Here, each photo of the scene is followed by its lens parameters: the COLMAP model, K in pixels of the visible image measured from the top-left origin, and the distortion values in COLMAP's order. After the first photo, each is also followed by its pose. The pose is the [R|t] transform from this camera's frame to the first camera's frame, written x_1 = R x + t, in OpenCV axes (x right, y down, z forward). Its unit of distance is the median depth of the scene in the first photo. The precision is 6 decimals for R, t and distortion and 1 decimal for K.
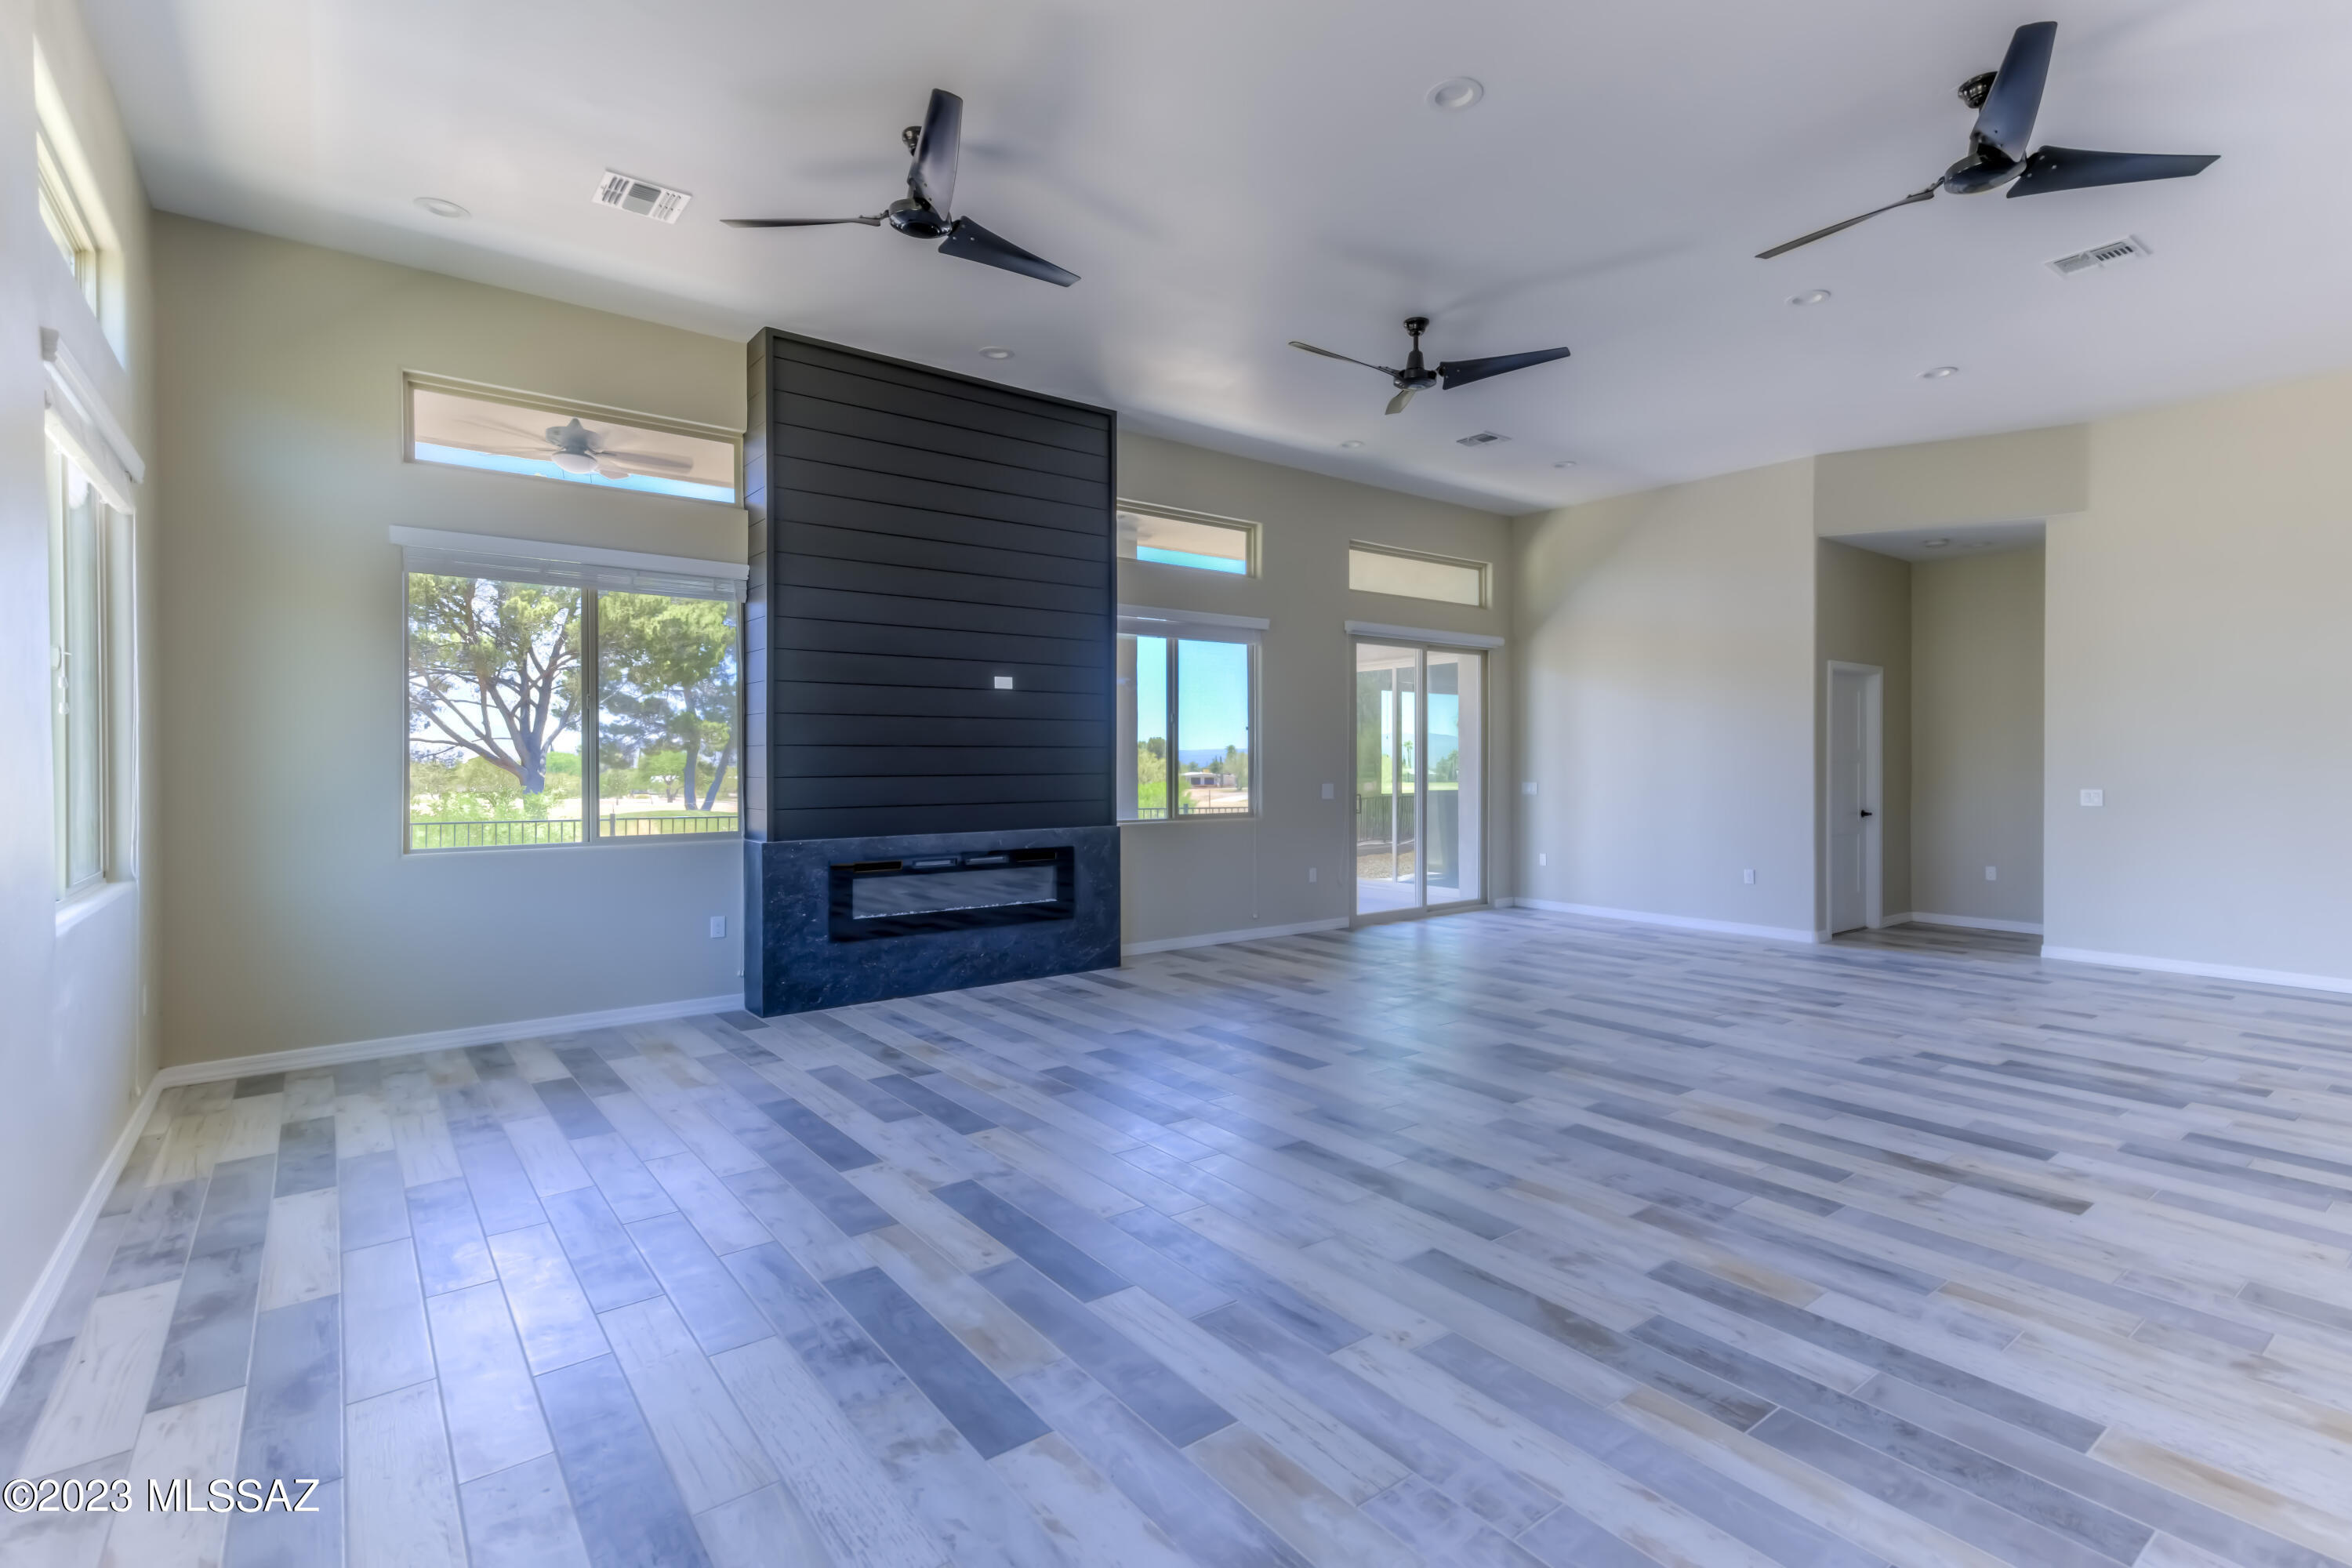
lens RADIAL K [[1105.0, 0, 1176.0], [0, 1105.0, 784.0], [0, 0, 1]] dist [-0.000037, 0.000060]
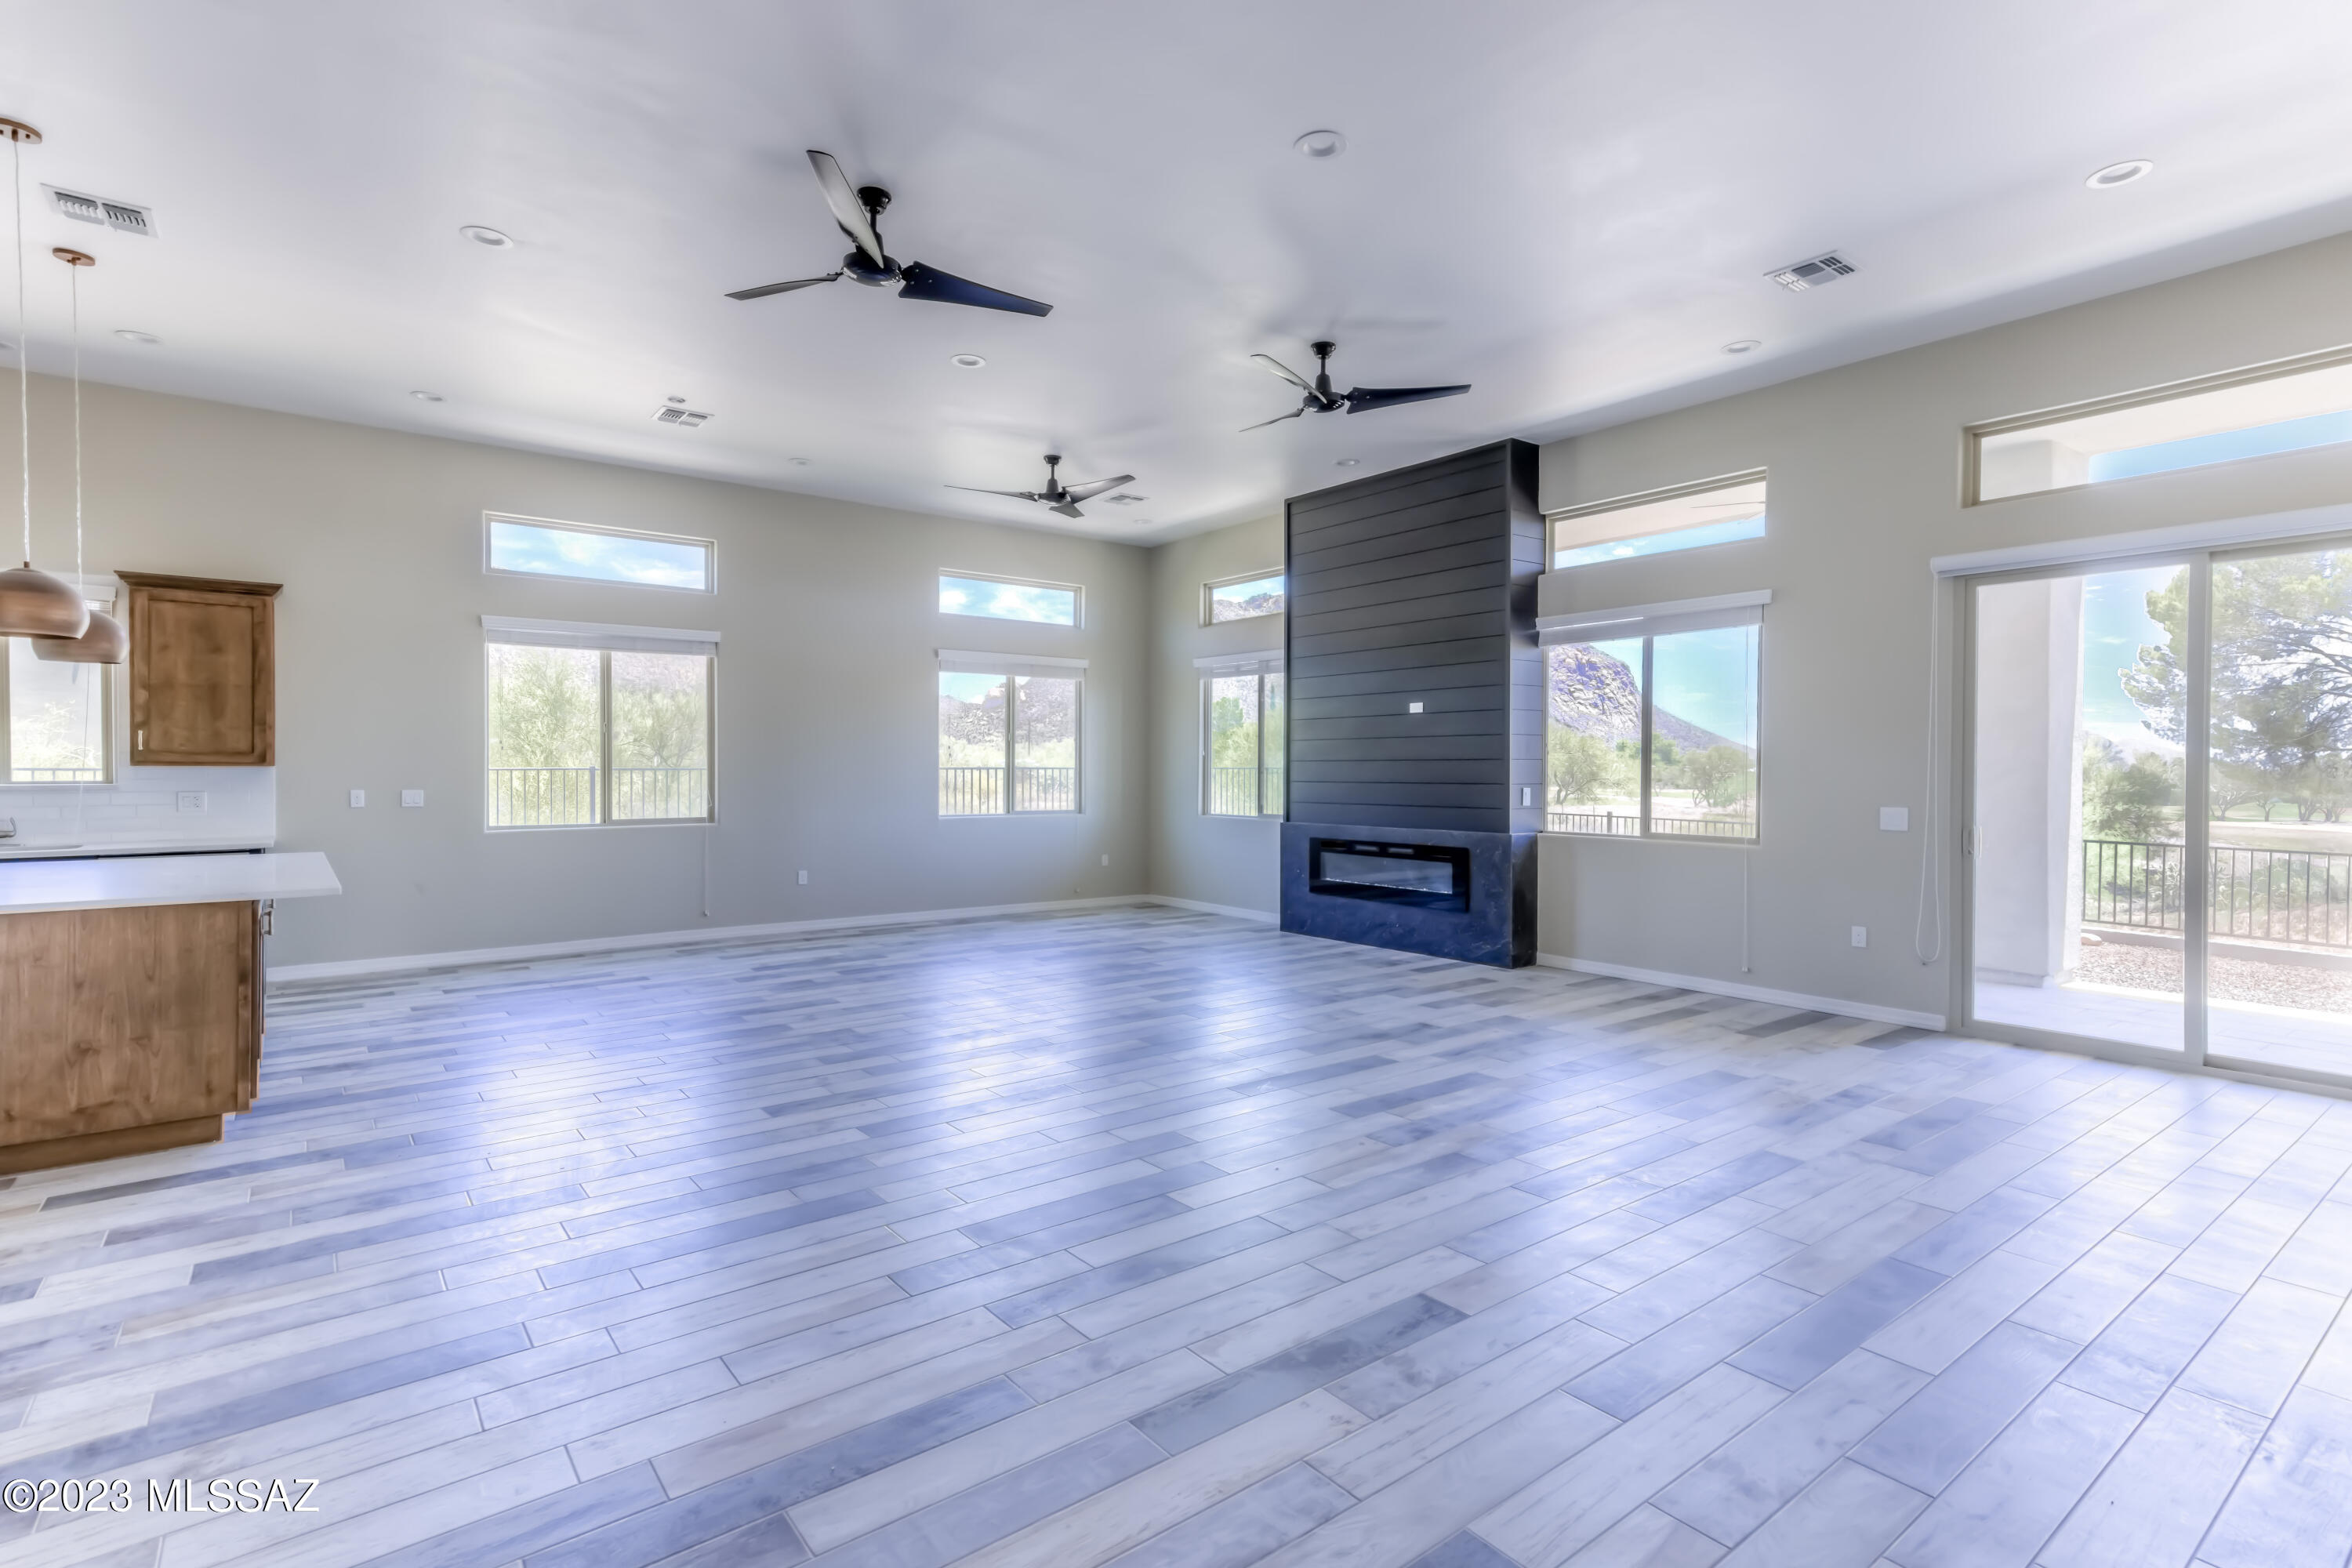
lens RADIAL K [[1105.0, 0, 1176.0], [0, 1105.0, 784.0], [0, 0, 1]] dist [-0.000037, 0.000060]
pose [[-0.007341, 0.014091, -0.999874, 1.065029], [-0.021190, 0.999674, 0.014244, -0.018961], [0.999749, 0.021292, -0.007040, 0.738245]]
